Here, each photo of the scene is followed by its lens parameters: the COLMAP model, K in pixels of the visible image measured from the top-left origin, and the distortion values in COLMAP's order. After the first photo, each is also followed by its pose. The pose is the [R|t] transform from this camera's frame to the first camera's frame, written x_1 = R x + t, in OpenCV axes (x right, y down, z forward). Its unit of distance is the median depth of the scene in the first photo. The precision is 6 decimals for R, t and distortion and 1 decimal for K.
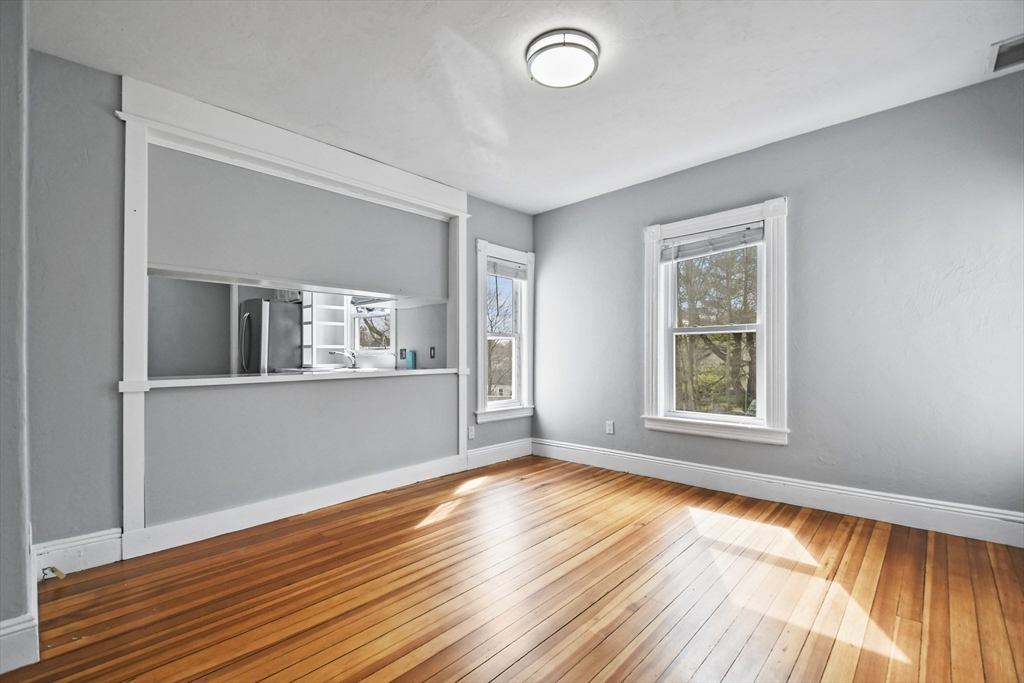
lens RADIAL K [[439.7, 0, 510.0], [0, 439.7, 352.7], [0, 0, 1]] dist [0.001257, -0.000014]
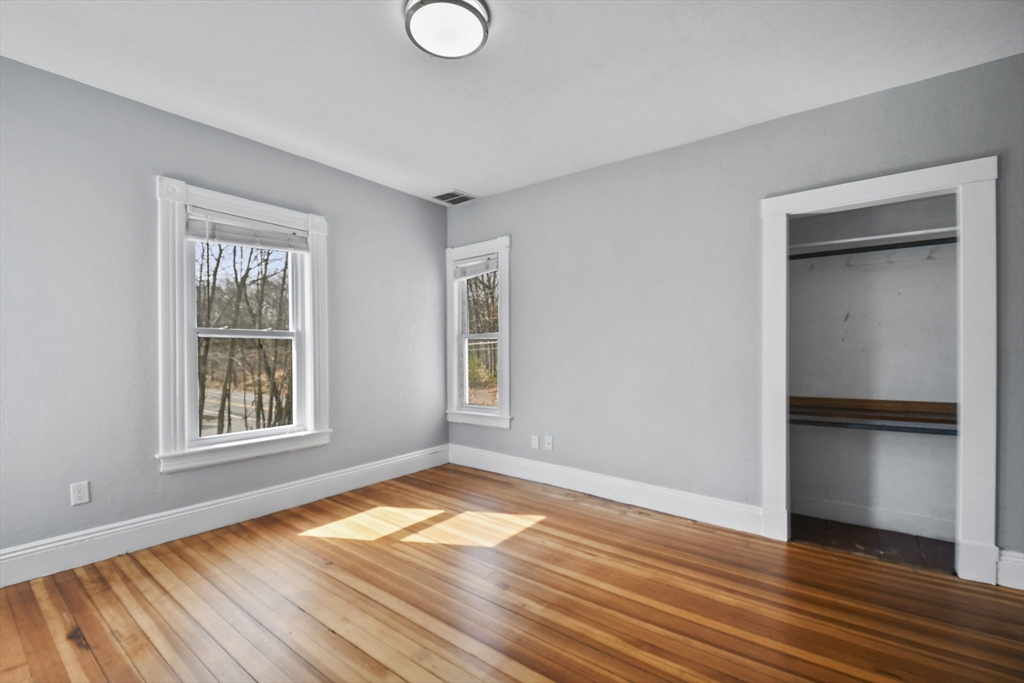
lens RADIAL K [[443.9, 0, 506.0], [0, 443.9, 358.4], [0, 0, 1]] dist [-0.001073, -0.000527]
pose [[-0.092727, -0.002578, 0.995688, -0.499009], [0.004586, 0.999985, 0.003016, -0.005034], [-0.995681, 0.004846, -0.092713, 0.635522]]
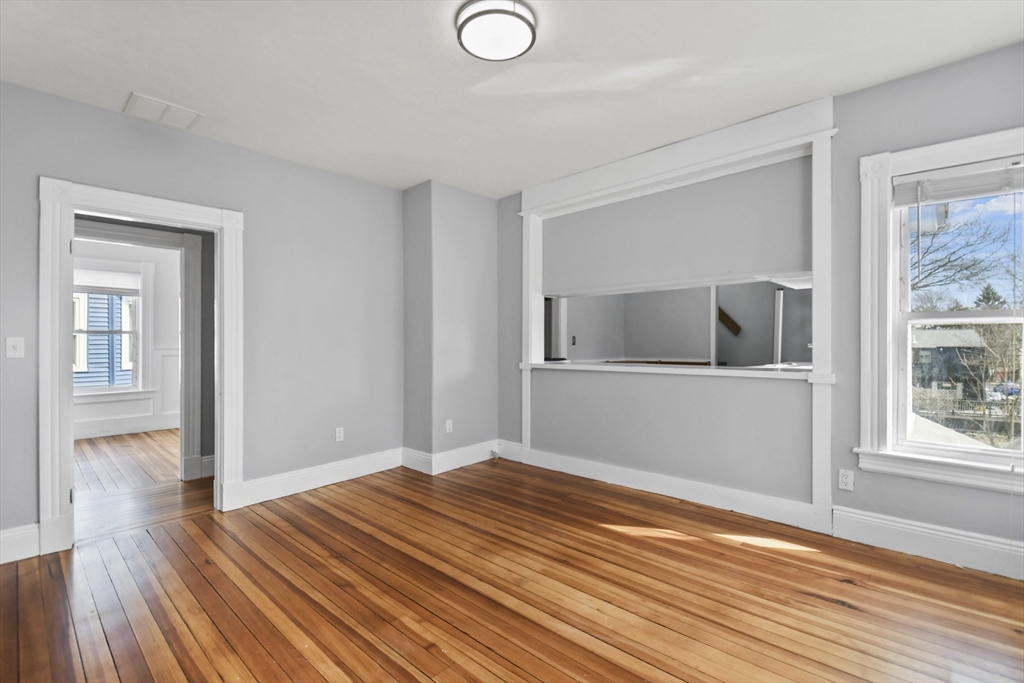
lens RADIAL K [[450.9, 0, 512.0], [0, 450.9, 341.5], [0, 0, 1]] dist [0.002804, -0.000481]
pose [[0.014224, 0.000776, -0.999899, 0.681317], [0.002799, 0.999996, 0.000816, -0.016724], [0.999895, -0.002810, 0.014222, 0.665462]]
